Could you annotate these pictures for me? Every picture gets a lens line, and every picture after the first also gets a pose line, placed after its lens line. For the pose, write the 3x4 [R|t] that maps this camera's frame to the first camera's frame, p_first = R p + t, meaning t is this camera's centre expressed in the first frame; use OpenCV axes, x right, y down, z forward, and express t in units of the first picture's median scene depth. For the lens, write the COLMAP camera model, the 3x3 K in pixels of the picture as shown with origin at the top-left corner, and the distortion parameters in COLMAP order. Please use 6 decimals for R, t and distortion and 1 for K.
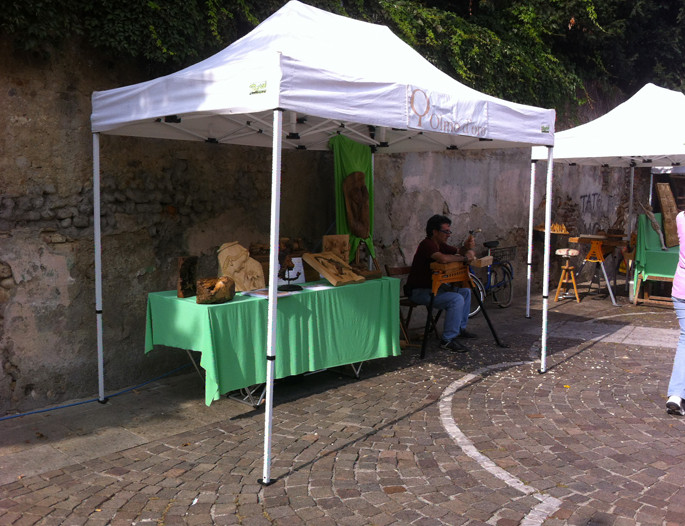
lens RADIAL K [[636.9, 0, 340.7], [0, 636.9, 279.0], [0, 0, 1]] dist [0.059781, -0.185692]
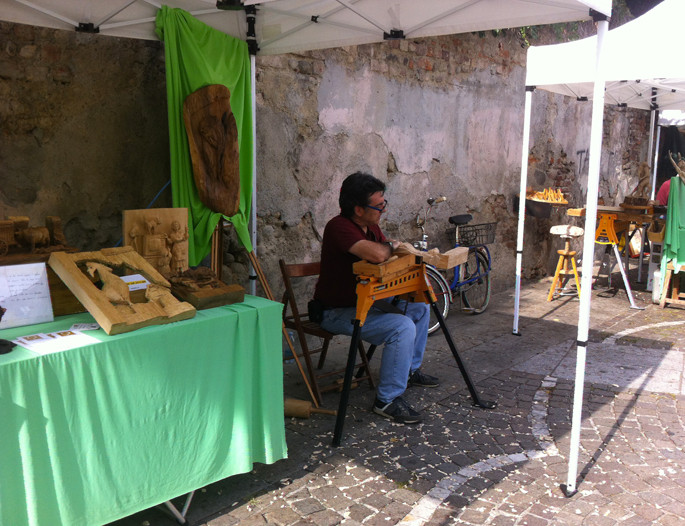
lens RADIAL K [[658.4, 0, 344.6], [0, 658.4, 273.9], [0, 0, 1]] dist [0.071710, -0.214508]
pose [[0.997392, -0.000867, 0.072167, 0.082260], [-0.002394, 0.998980, 0.045095, -0.035207], [-0.072133, -0.045150, 0.996373, 0.400479]]
